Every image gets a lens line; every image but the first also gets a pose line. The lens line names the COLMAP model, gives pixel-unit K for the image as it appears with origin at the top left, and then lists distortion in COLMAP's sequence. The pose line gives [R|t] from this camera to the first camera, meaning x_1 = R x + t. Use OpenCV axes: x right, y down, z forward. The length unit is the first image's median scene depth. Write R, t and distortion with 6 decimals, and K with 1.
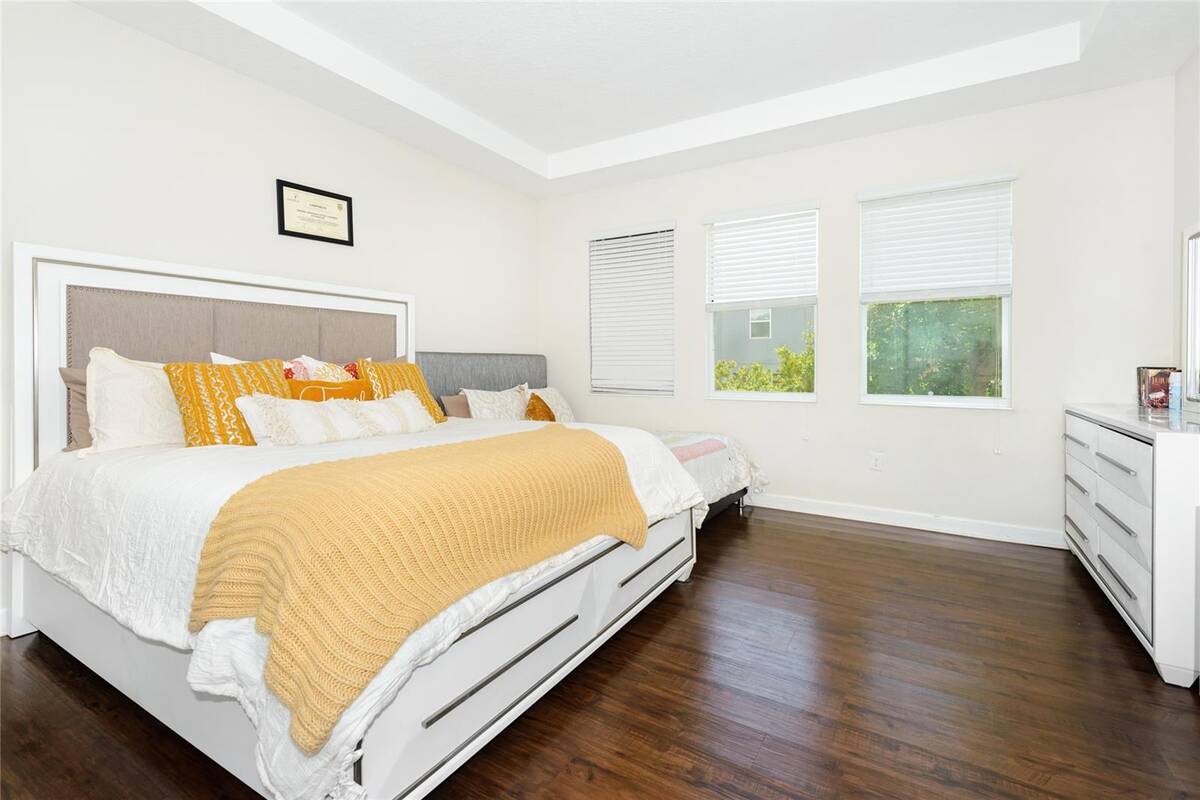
lens RADIAL K [[546.3, 0, 602.3], [0, 546.3, 379.8], [0, 0, 1]] dist [0.013667, -0.000158]
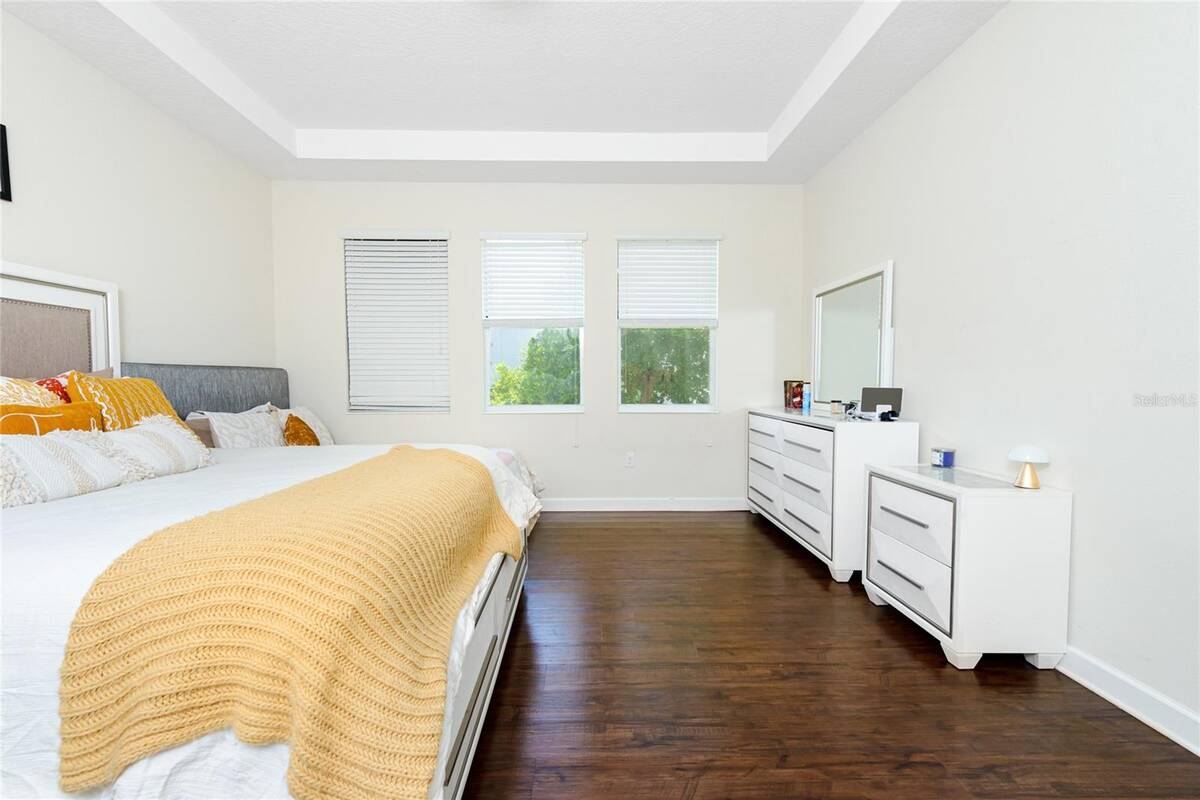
lens RADIAL K [[541.0, 0, 598.4], [0, 541.0, 409.8], [0, 0, 1]] dist [0.023542, -0.000353]
pose [[0.840313, -0.032606, 0.541120, -0.216479], [0.017058, 0.999286, 0.033724, -0.002522], [-0.541833, -0.019108, 0.840269, 0.046974]]
